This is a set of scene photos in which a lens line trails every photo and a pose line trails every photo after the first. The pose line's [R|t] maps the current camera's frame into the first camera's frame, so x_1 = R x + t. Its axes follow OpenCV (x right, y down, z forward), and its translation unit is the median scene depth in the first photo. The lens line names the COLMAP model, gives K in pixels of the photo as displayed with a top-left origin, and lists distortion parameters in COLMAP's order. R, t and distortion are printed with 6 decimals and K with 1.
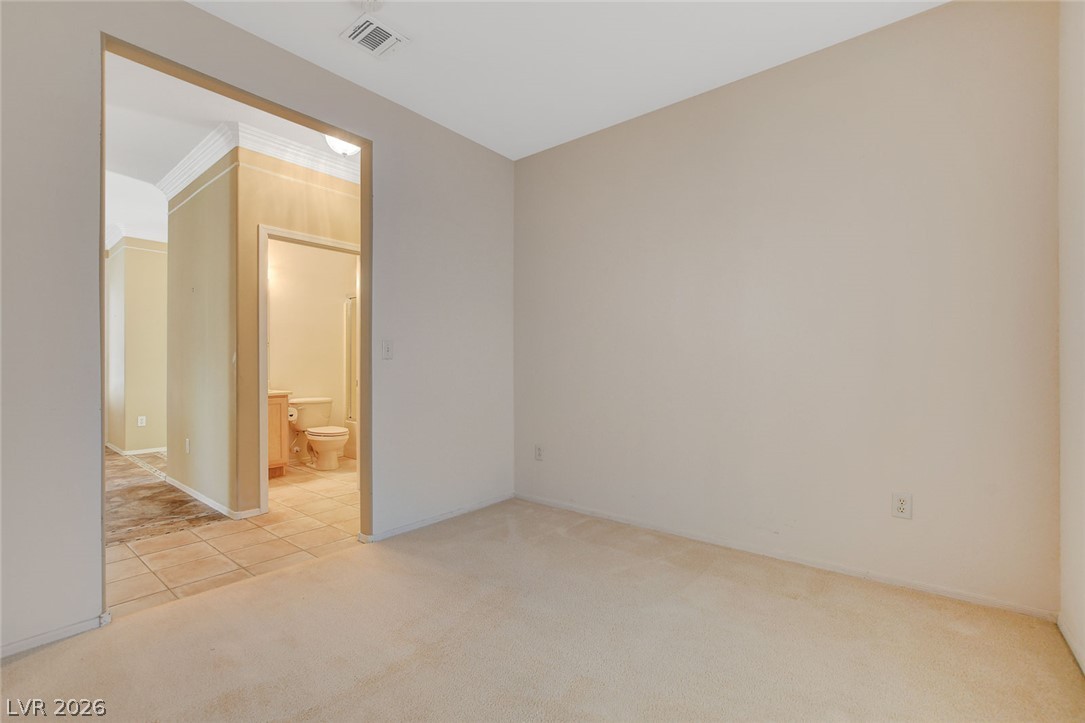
lens RADIAL K [[479.1, 0, 549.9], [0, 479.1, 363.3], [0, 0, 1]] dist [-0.002876, -0.000187]
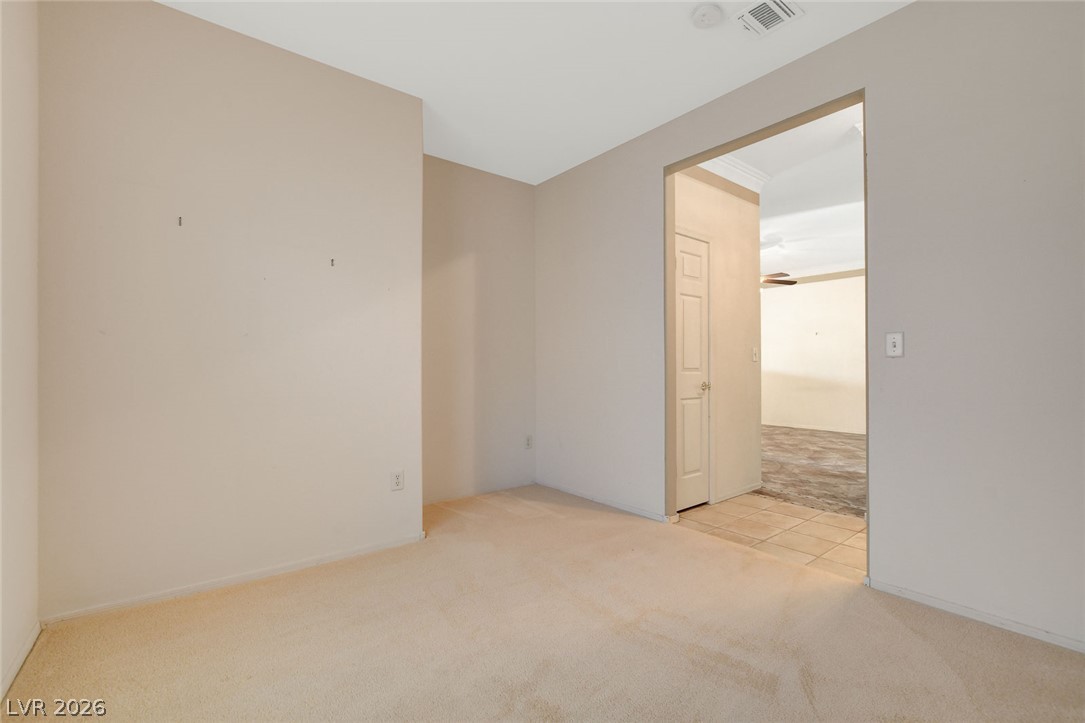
lens RADIAL K [[479.1, 0, 549.9], [0, 479.1, 363.3], [0, 0, 1]] dist [-0.002876, -0.000187]
pose [[-0.218269, -0.010059, -0.975837, 0.558824], [0.007666, 0.999898, -0.012022, 0.006818], [0.975859, -0.010104, -0.218170, 0.694065]]
